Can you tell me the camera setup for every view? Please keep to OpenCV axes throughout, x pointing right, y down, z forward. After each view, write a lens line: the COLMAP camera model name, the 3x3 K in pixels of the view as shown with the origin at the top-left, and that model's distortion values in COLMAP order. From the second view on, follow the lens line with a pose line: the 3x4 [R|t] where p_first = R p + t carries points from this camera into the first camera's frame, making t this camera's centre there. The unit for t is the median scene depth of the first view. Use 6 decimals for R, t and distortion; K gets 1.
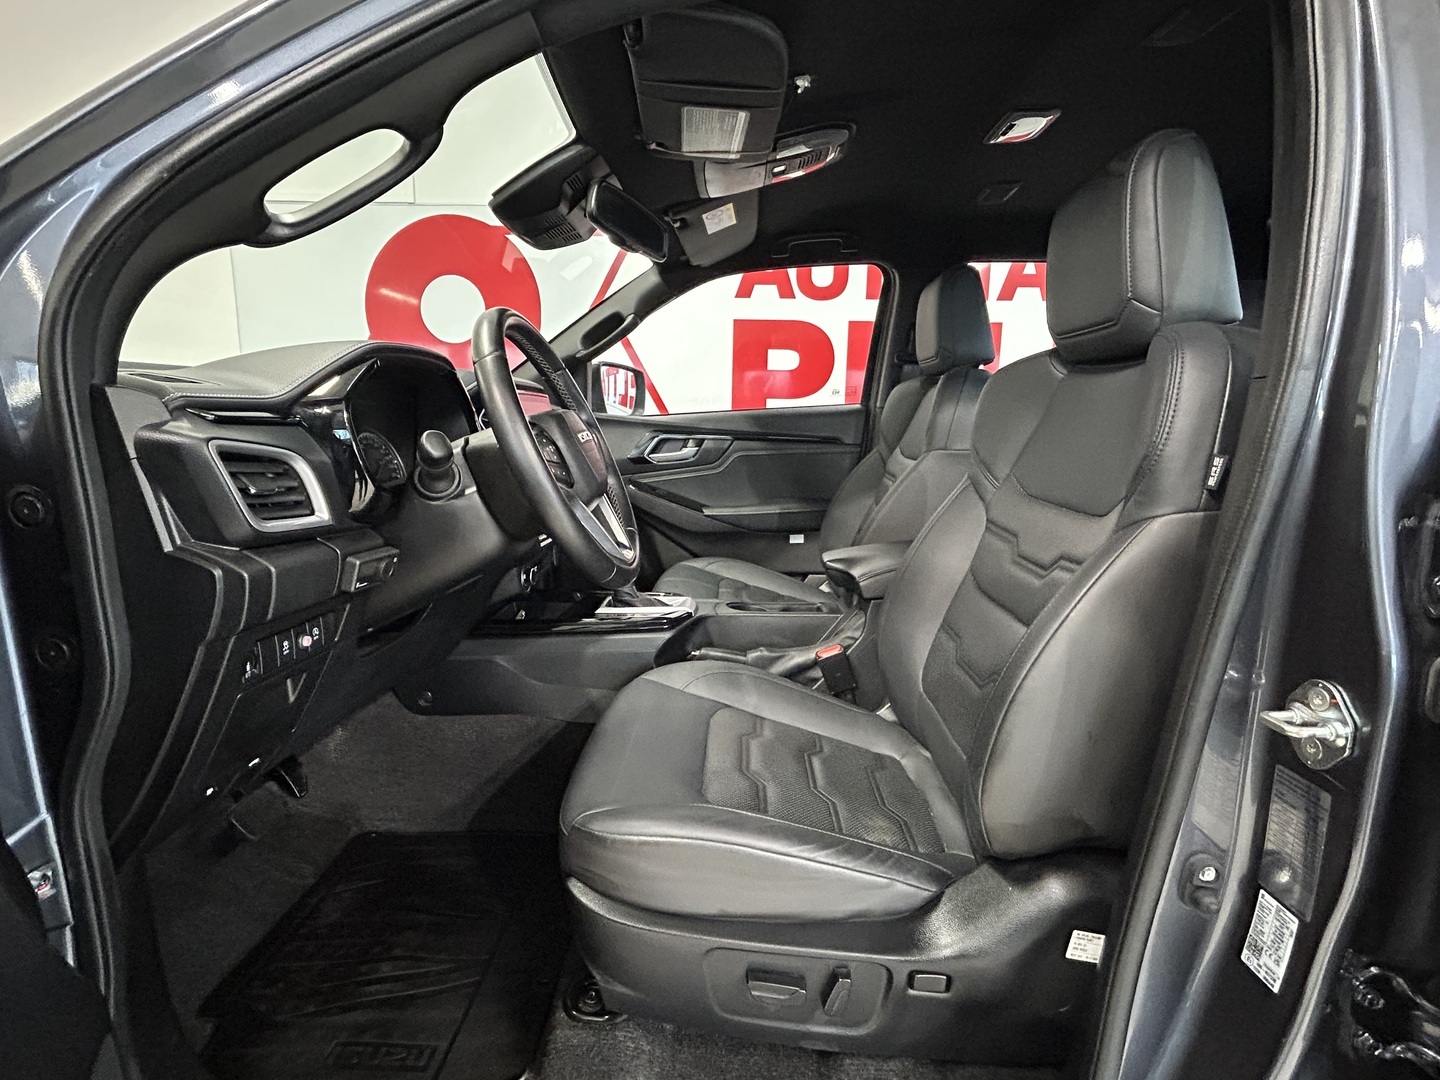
lens RADIAL K [[672.4, 0, 718.0], [0, 672.4, 540.2], [0, 0, 1]] dist [-0.003079, 0.000017]
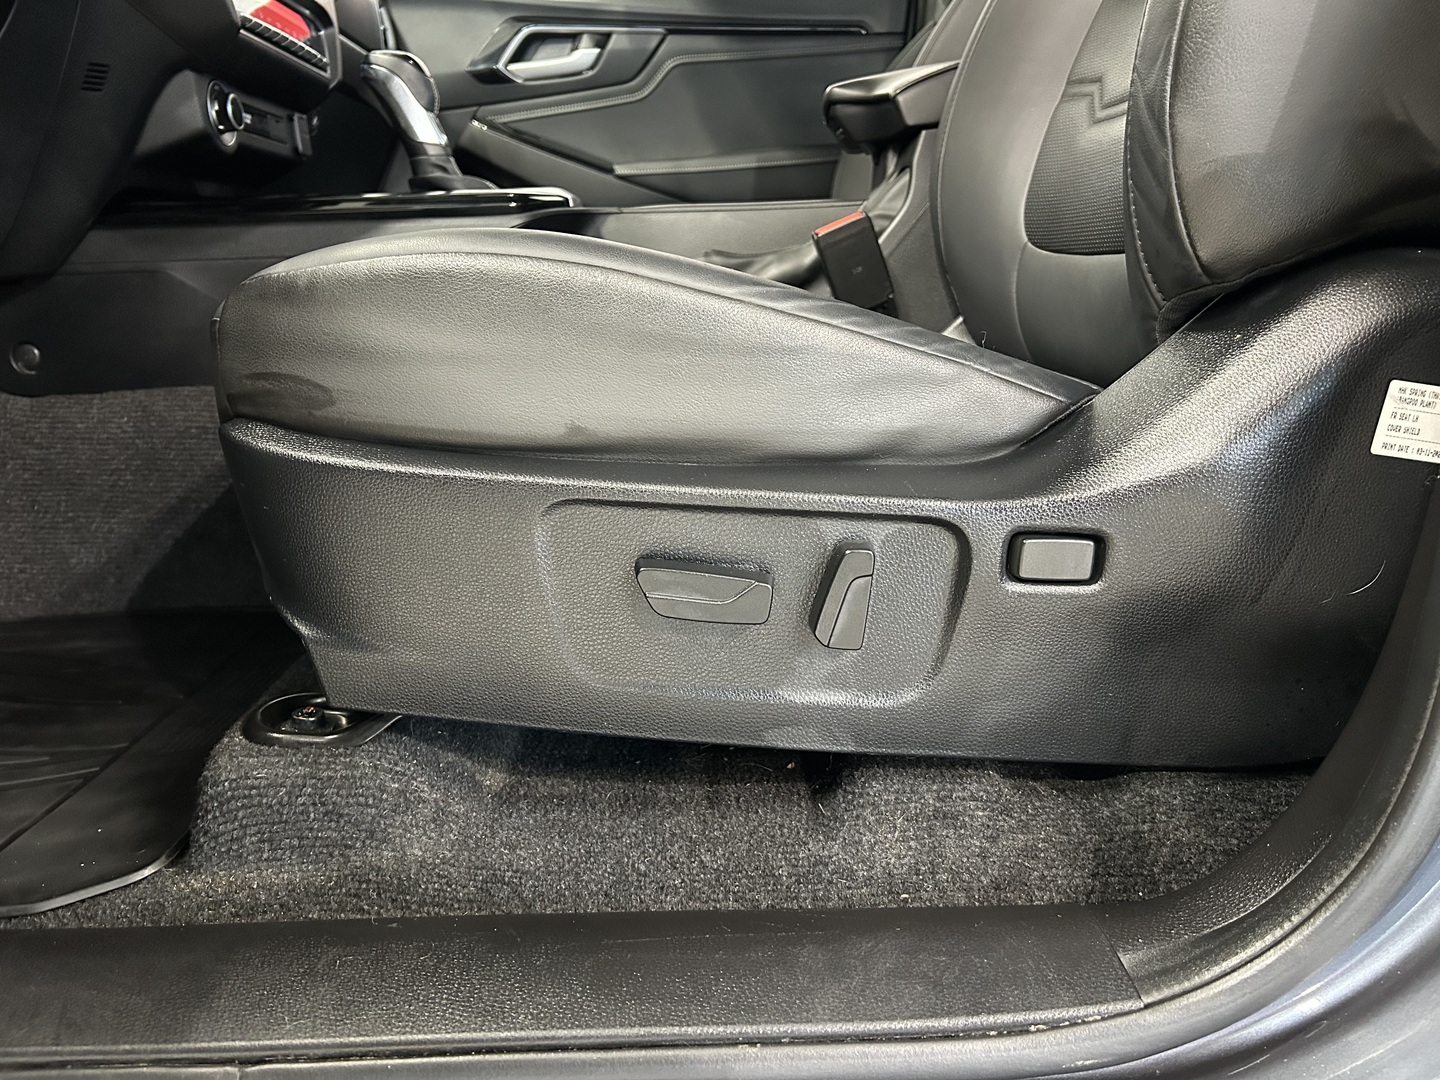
lens RADIAL K [[1102.3, 0, 723.0], [0, 1102.3, 537.8], [0, 0, 1]] dist [0.035085, -0.052950]
pose [[0.998717, -0.039623, 0.031536, 0.043844], [0.037174, 0.996508, 0.074767, 0.326376], [-0.034388, -0.073498, 0.996702, 0.164800]]
